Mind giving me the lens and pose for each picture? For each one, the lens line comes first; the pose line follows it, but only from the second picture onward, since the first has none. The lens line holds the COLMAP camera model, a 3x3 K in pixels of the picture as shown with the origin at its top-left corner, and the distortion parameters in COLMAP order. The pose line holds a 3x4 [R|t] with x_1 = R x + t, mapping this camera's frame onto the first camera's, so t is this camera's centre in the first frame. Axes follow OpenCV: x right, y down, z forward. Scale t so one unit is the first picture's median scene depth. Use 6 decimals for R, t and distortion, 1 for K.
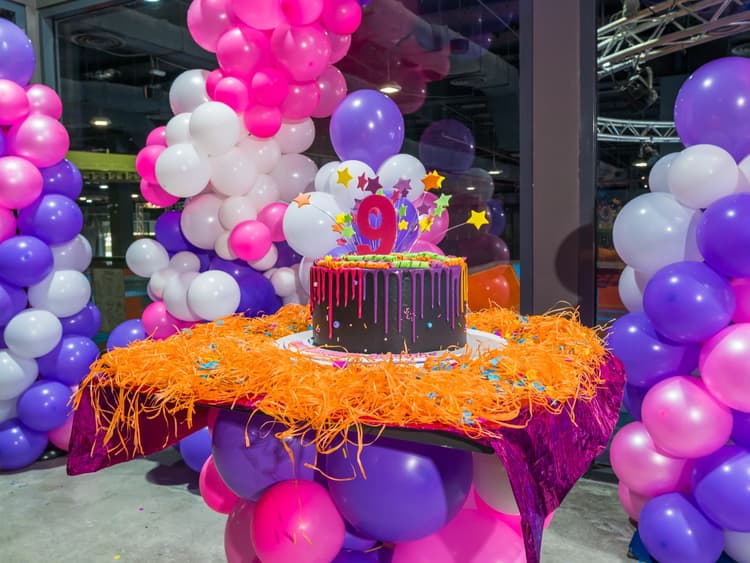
lens RADIAL K [[642.5, 0, 375.2], [0, 642.5, 261.0], [0, 0, 1]] dist [0.007080, 0.006544]
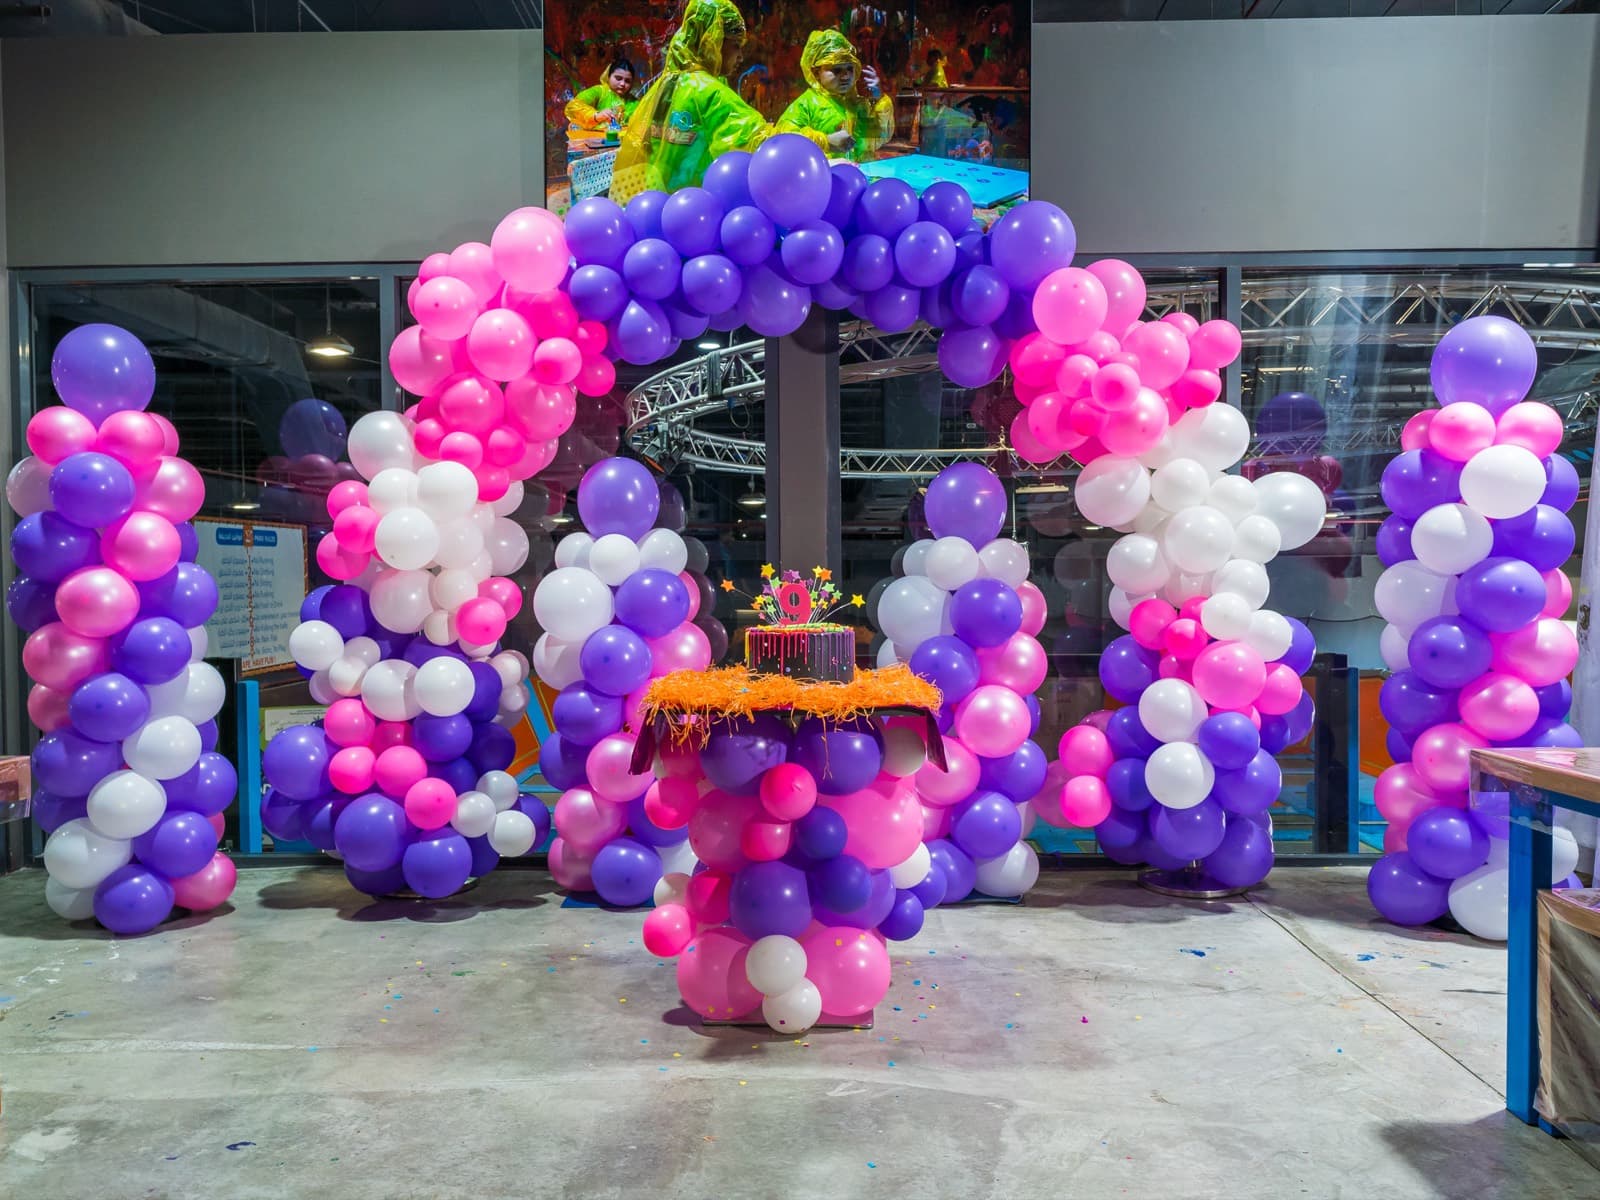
lens RADIAL K [[1176.4, 0, 800.0], [0, 1176.4, 600.0], [0, 0, 1]] dist [-0.006078, -0.001735]
pose [[0.908878, 0.003336, 0.417050, -0.489976], [0.020527, 0.998398, -0.052721, 0.032981], [-0.416558, 0.056477, 0.907353, -0.635653]]
